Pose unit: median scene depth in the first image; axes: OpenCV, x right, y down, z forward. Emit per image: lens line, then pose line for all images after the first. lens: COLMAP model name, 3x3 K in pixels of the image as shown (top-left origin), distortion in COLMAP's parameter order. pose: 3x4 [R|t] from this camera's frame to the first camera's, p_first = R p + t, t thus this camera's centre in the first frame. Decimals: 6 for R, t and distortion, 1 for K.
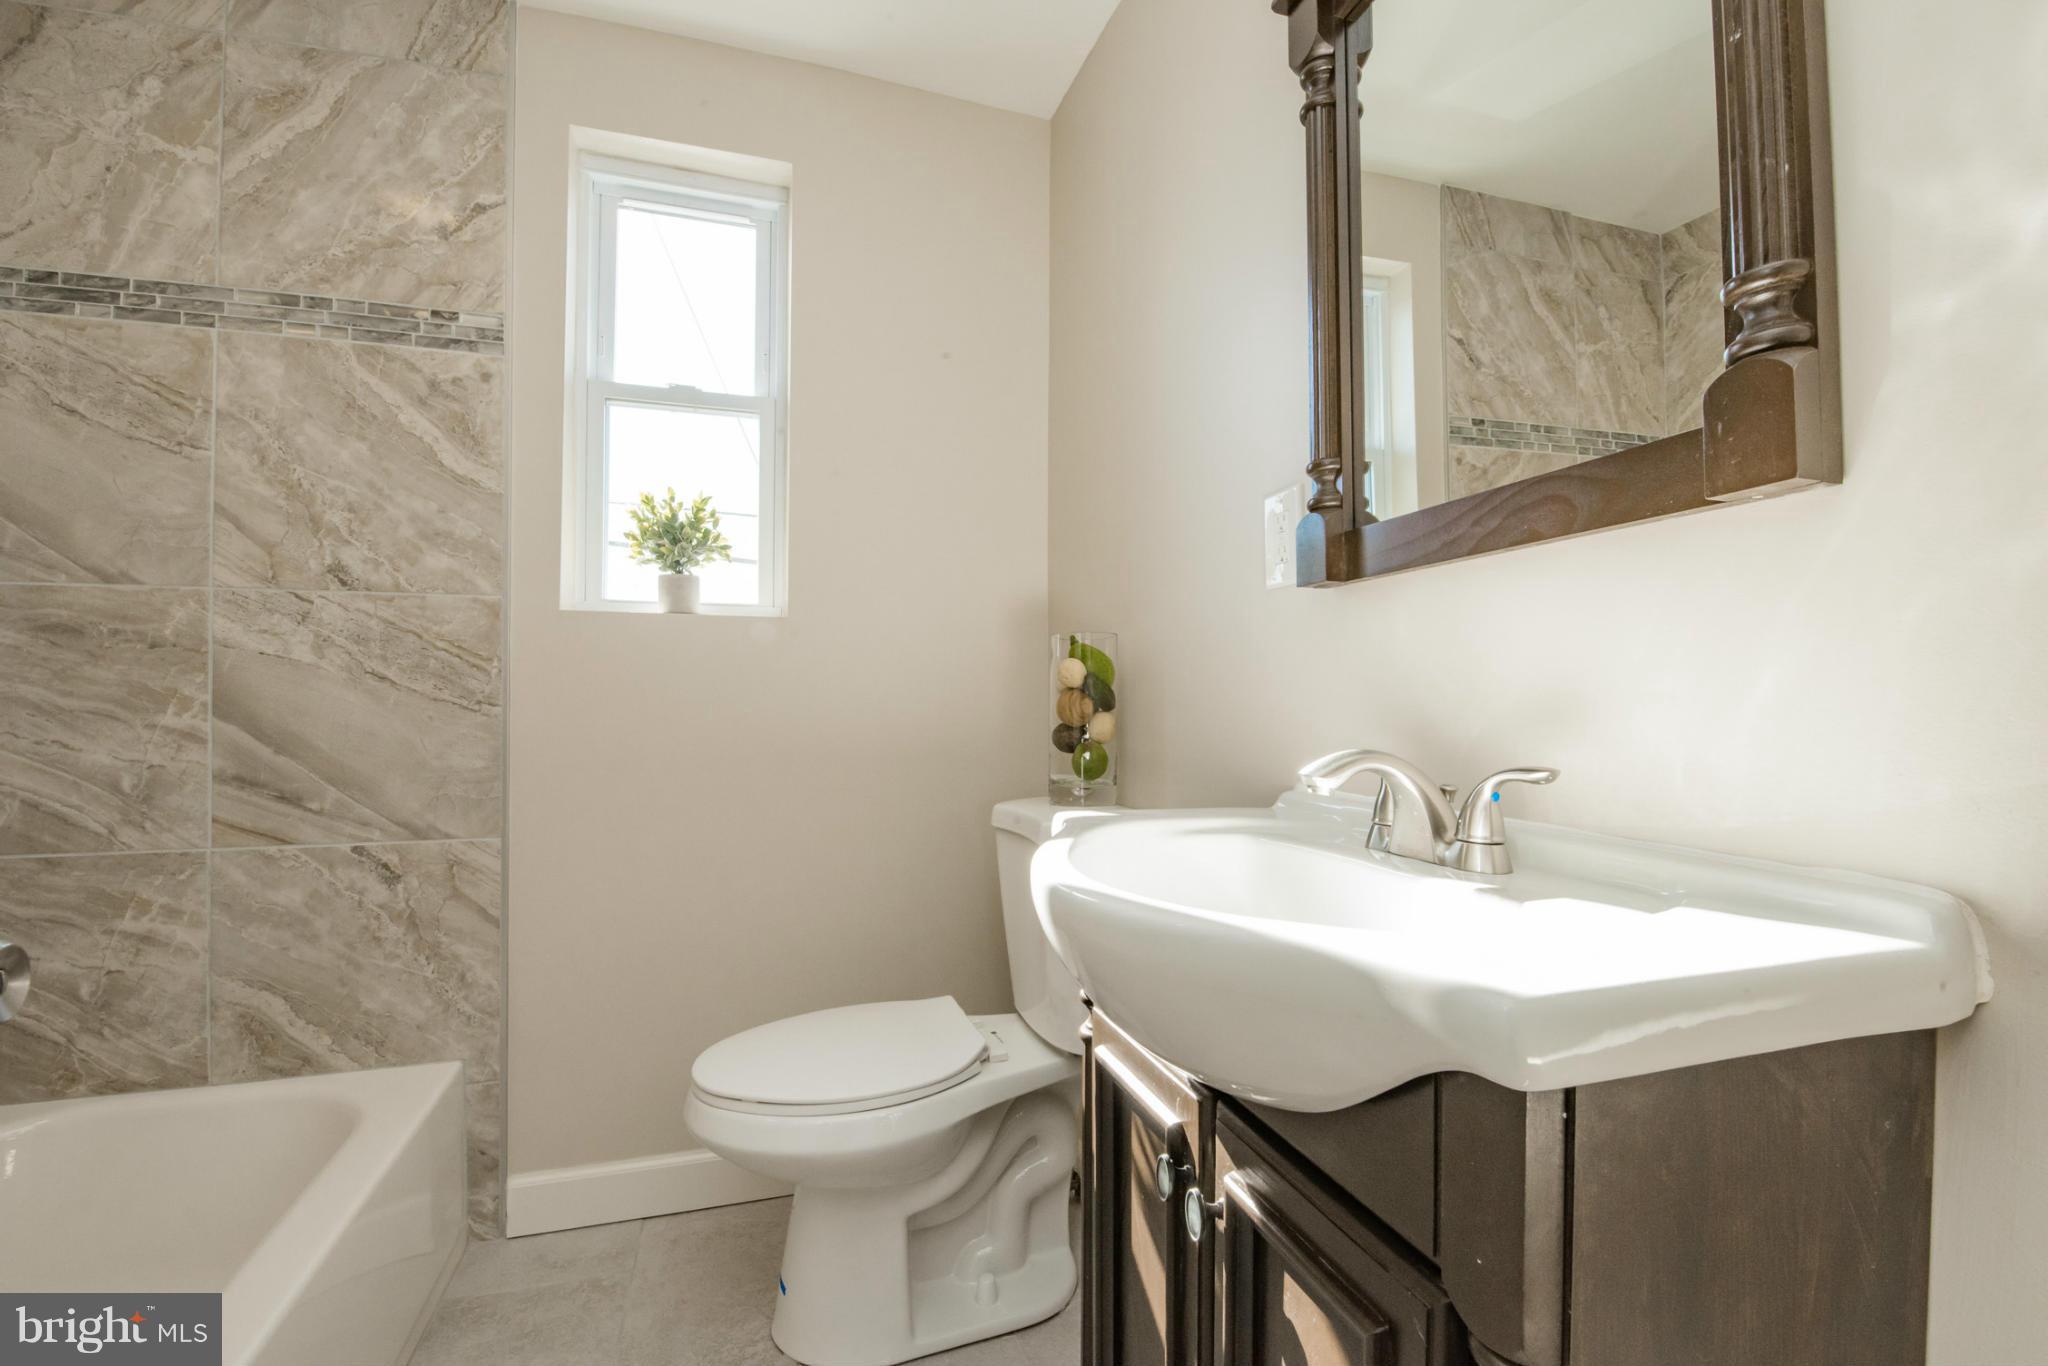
lens RADIAL K [[877.8, 0, 1018.4], [0, 877.8, 691.2], [0, 0, 1]] dist [0.001923, -0.006589]
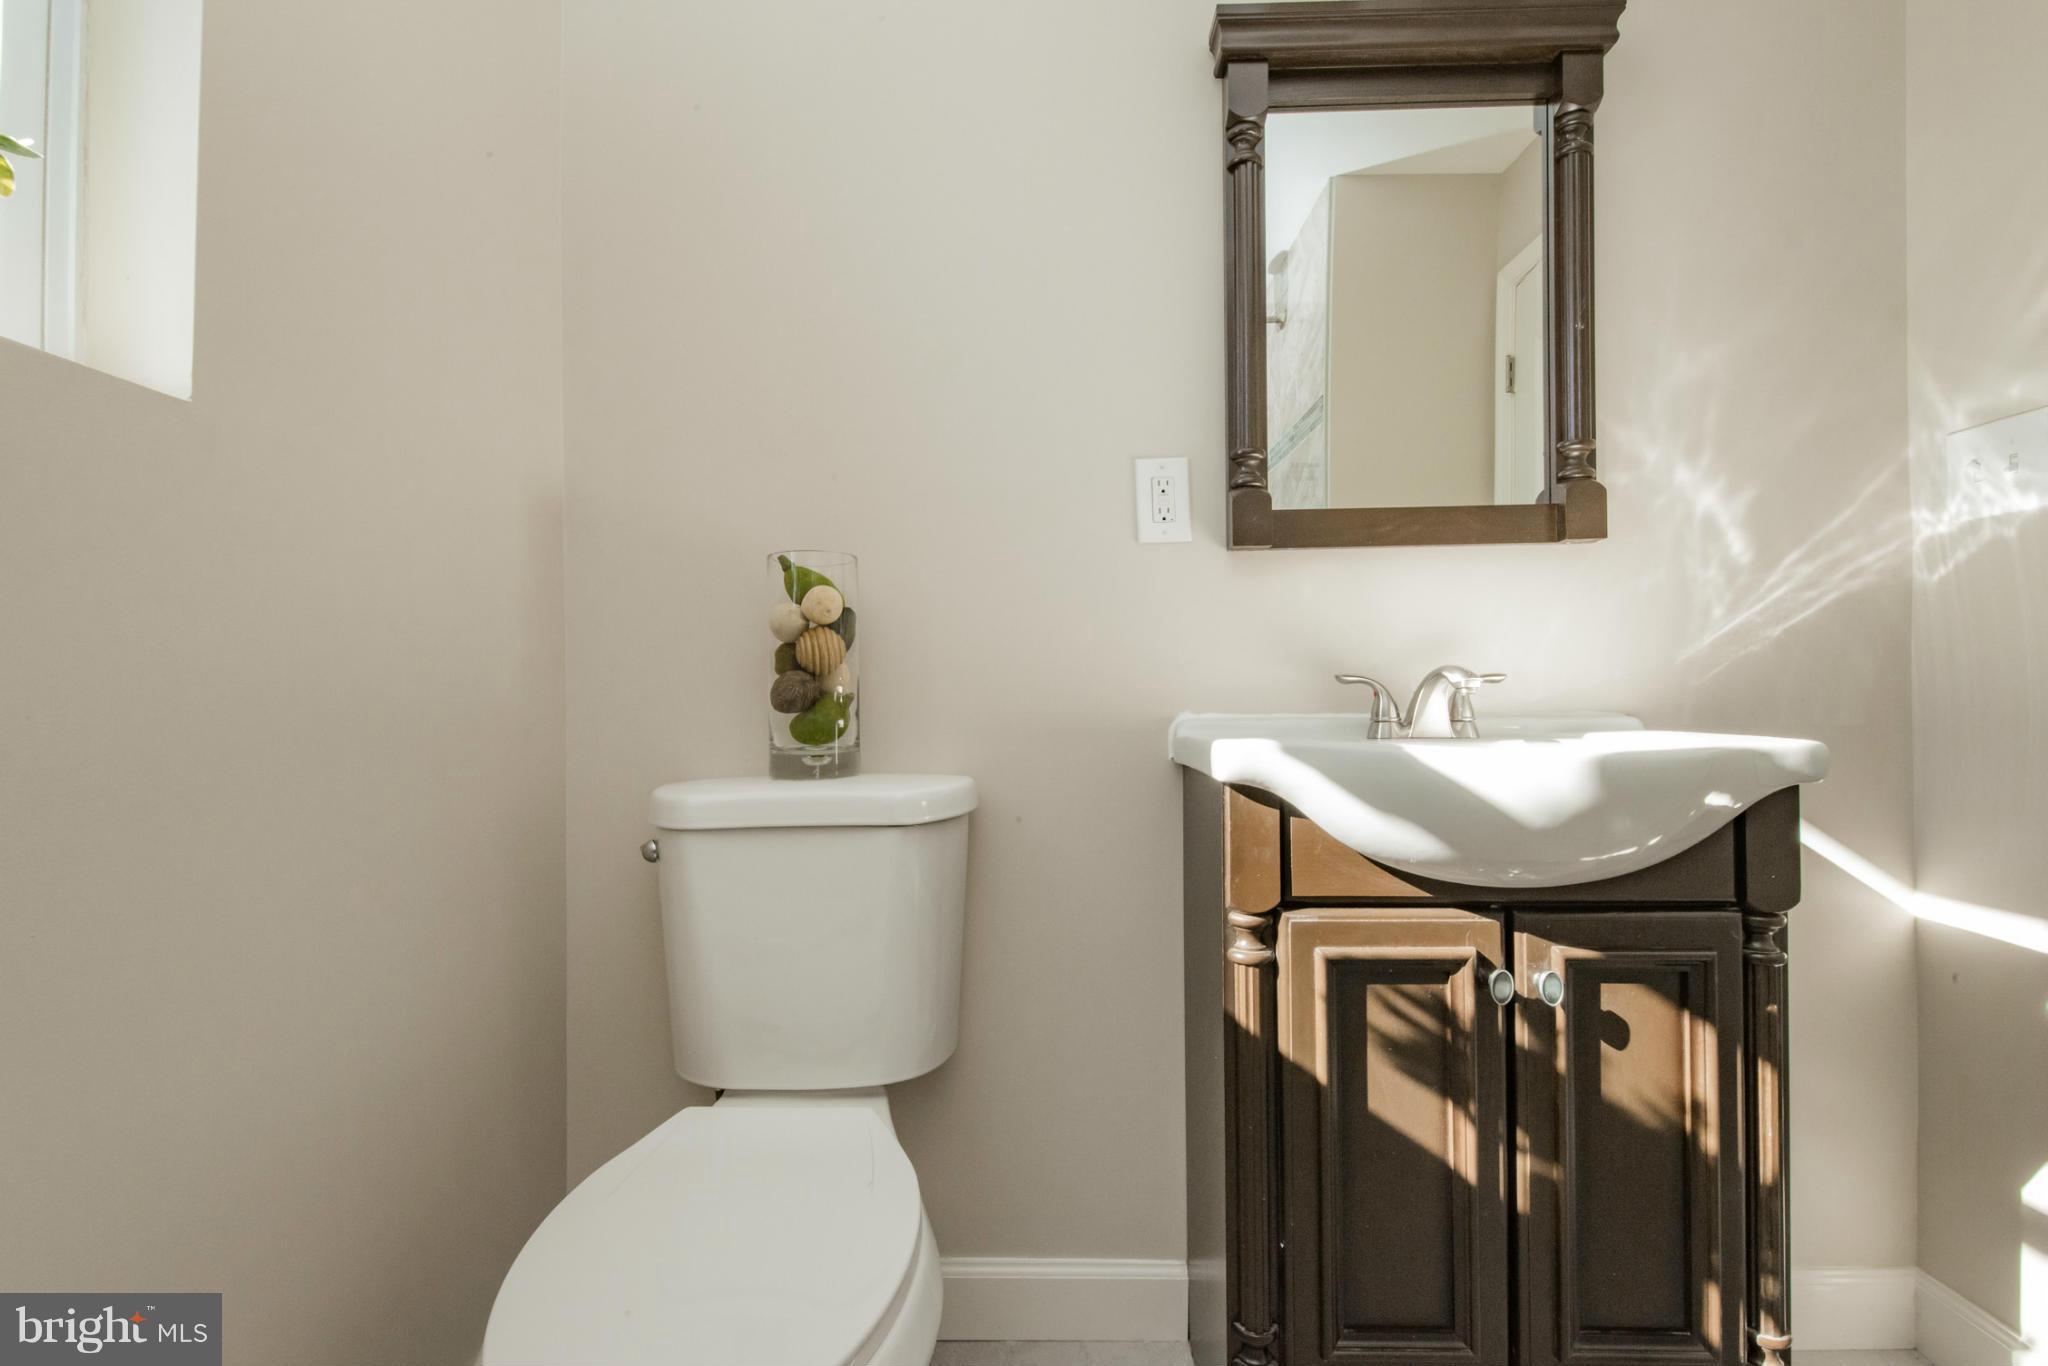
lens RADIAL K [[877.8, 0, 1018.4], [0, 877.8, 691.2], [0, 0, 1]] dist [0.001923, -0.006589]
pose [[0.339601, 0.003798, 0.940562, -1.017015], [-0.006775, 0.999976, -0.001592, 0.095083], [-0.940545, -0.005832, 0.339619, 0.944689]]
